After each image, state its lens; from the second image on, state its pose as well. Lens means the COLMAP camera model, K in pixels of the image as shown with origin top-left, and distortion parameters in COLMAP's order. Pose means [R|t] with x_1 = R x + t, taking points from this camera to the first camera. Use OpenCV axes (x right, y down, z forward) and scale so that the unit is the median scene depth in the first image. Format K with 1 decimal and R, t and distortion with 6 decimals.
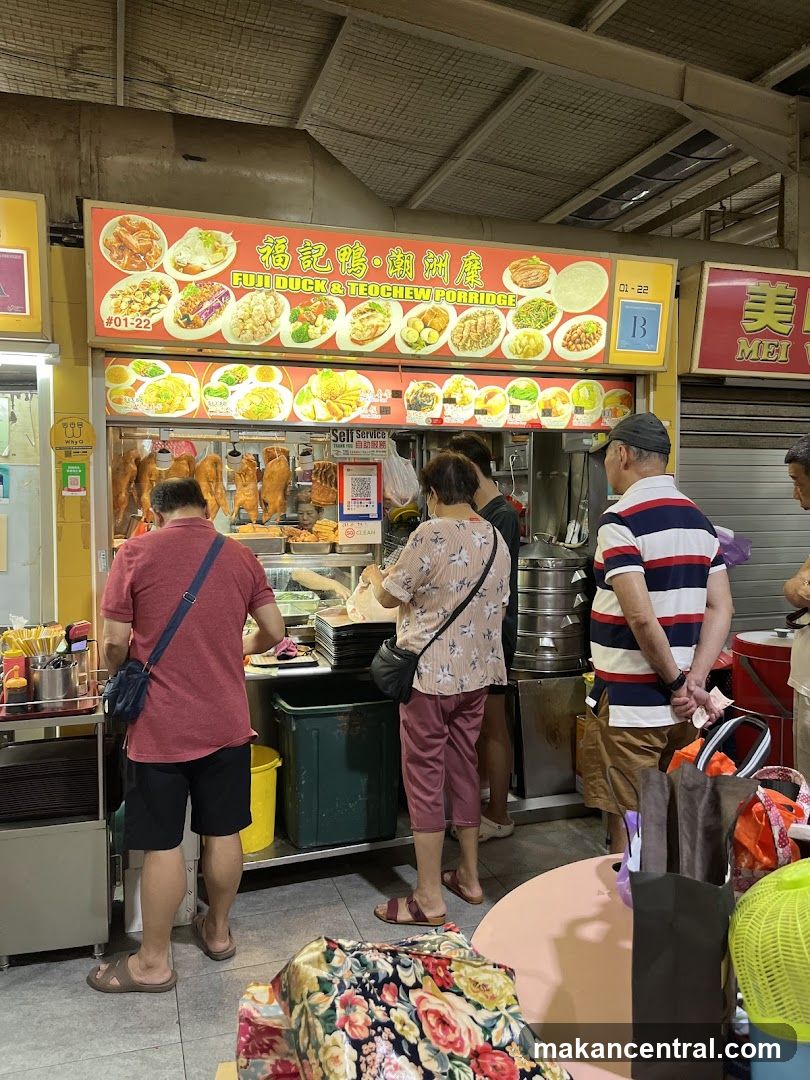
lens RADIAL K [[829.7, 0, 395.3], [0, 829.7, 542.9], [0, 0, 1]] dist [0.030747, -0.003730]
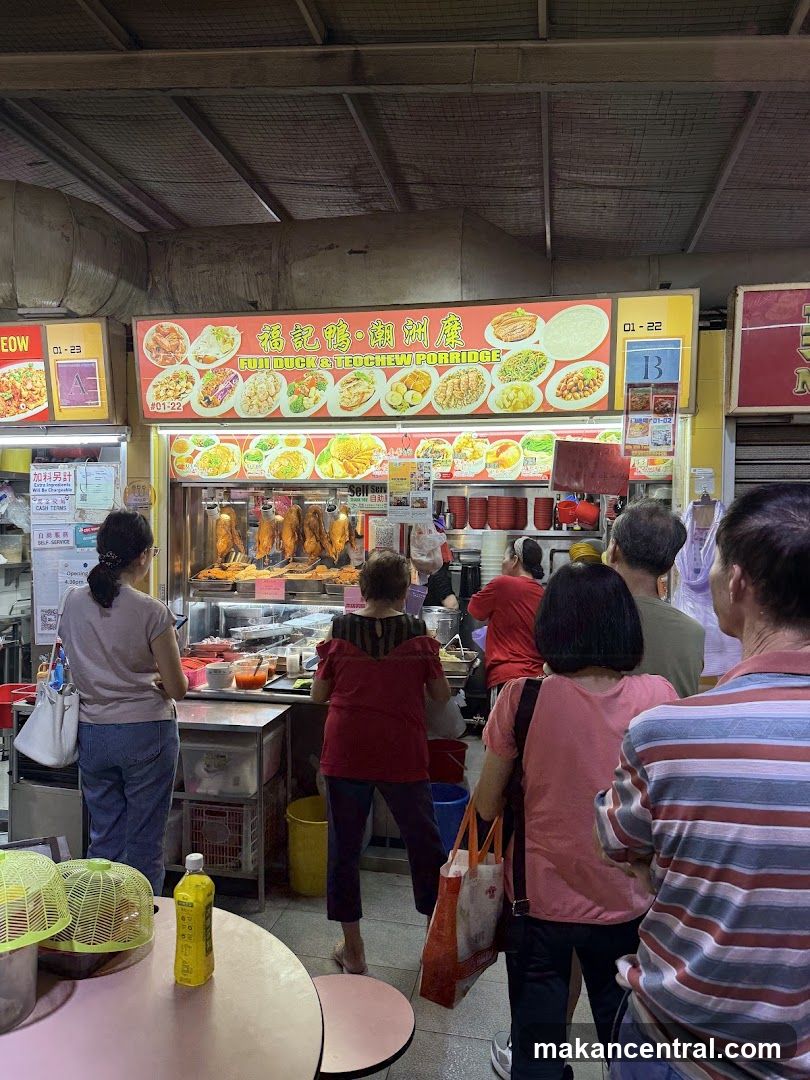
lens RADIAL K [[760.6, 0, 397.3], [0, 760.6, 547.5], [0, 0, 1]] dist [0.146837, -0.184712]
pose [[0.866914, 0.026580, -0.497748, 0.522902], [-0.042979, 0.998844, -0.021517, -0.035168], [0.496601, 0.040046, 0.867055, 0.147436]]
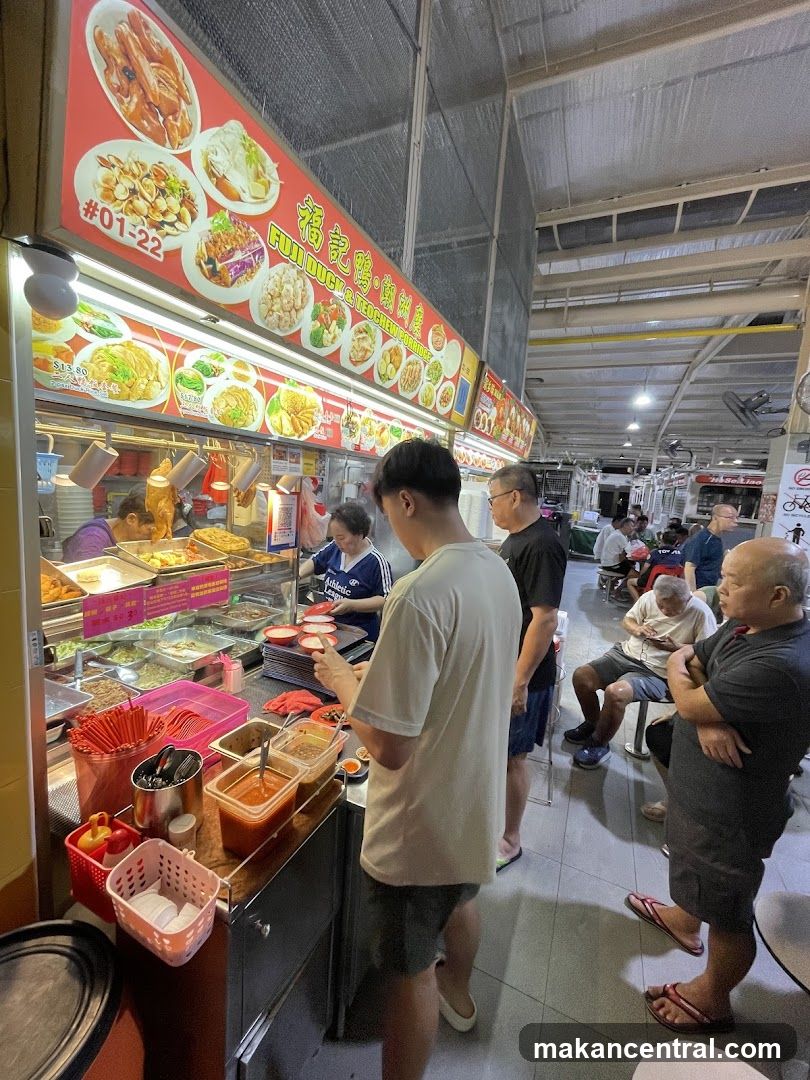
lens RADIAL K [[435.8, 0, 405.0], [0, 435.8, 540.0], [0, 0, 1]] dist [0.000292, 0.000511]
pose [[0.678378, -0.045541, 0.733300, -0.376082], [-0.028938, 0.995647, 0.088604, -0.082475], [-0.734143, -0.081327, 0.674107, 0.592208]]
